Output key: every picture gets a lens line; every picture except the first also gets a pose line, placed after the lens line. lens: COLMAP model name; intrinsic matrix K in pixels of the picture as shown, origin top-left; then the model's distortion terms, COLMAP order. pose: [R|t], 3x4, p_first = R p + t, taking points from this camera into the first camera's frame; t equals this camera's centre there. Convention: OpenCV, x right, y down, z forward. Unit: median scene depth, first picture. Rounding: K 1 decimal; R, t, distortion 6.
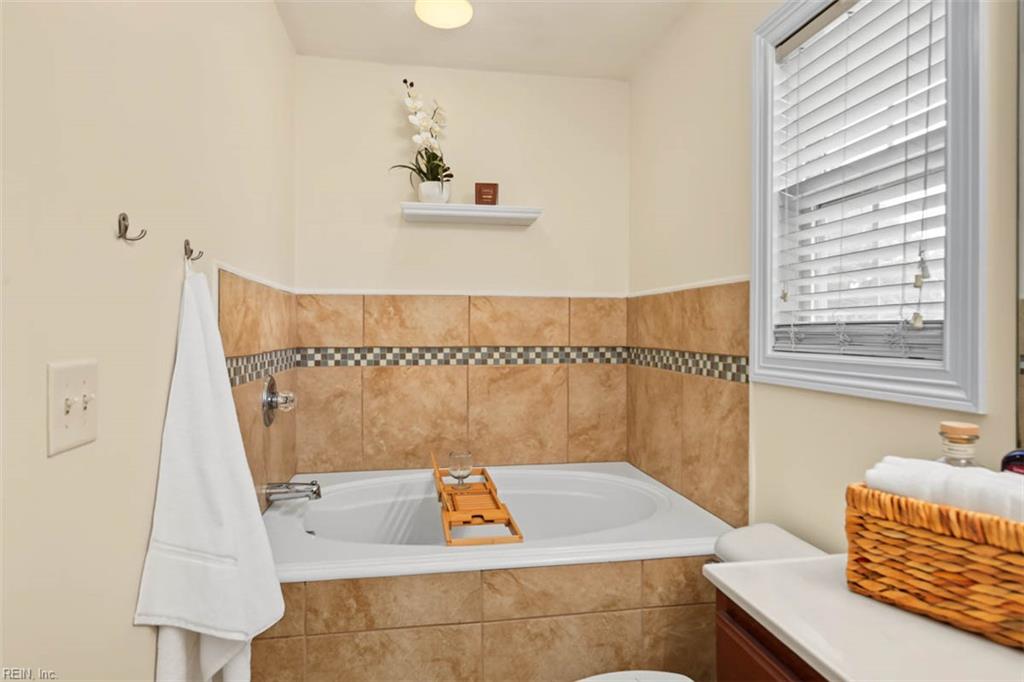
lens RADIAL K [[598.2, 0, 512.7], [0, 598.2, 329.9], [0, 0, 1]] dist [-0.002583, 0.000357]
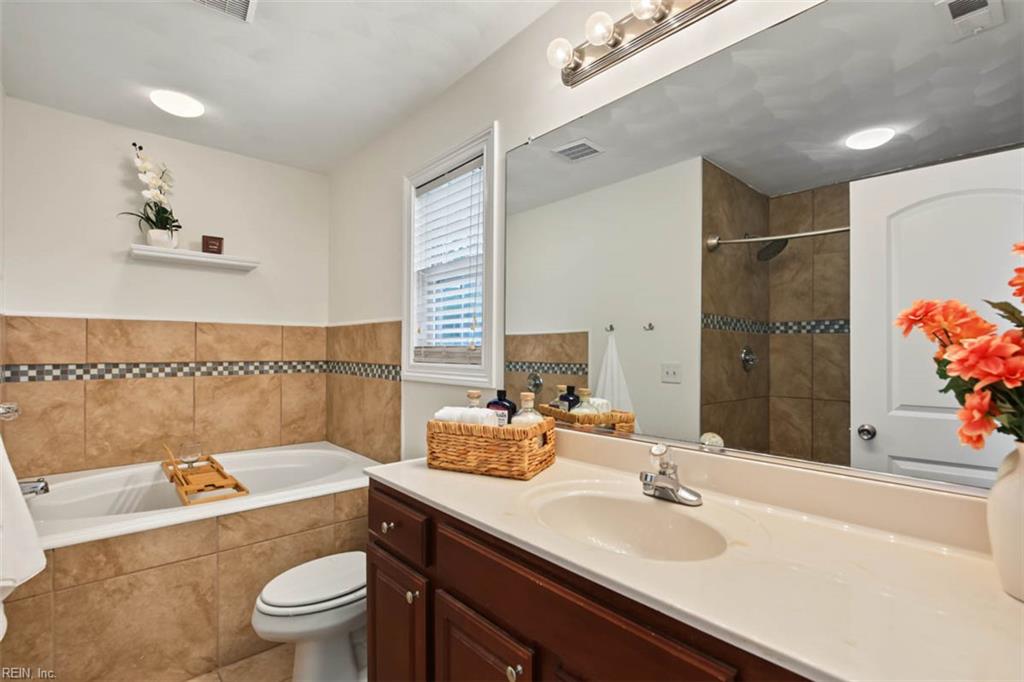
lens RADIAL K [[475.1, 0, 515.1], [0, 475.1, 348.8], [0, 0, 1]] dist [-0.001344, 0.000652]
pose [[0.847212, 0.002849, 0.531247, -0.037722], [-0.003038, 0.999995, -0.000517, -0.002155], [-0.531246, -0.001176, 0.847217, -0.248030]]
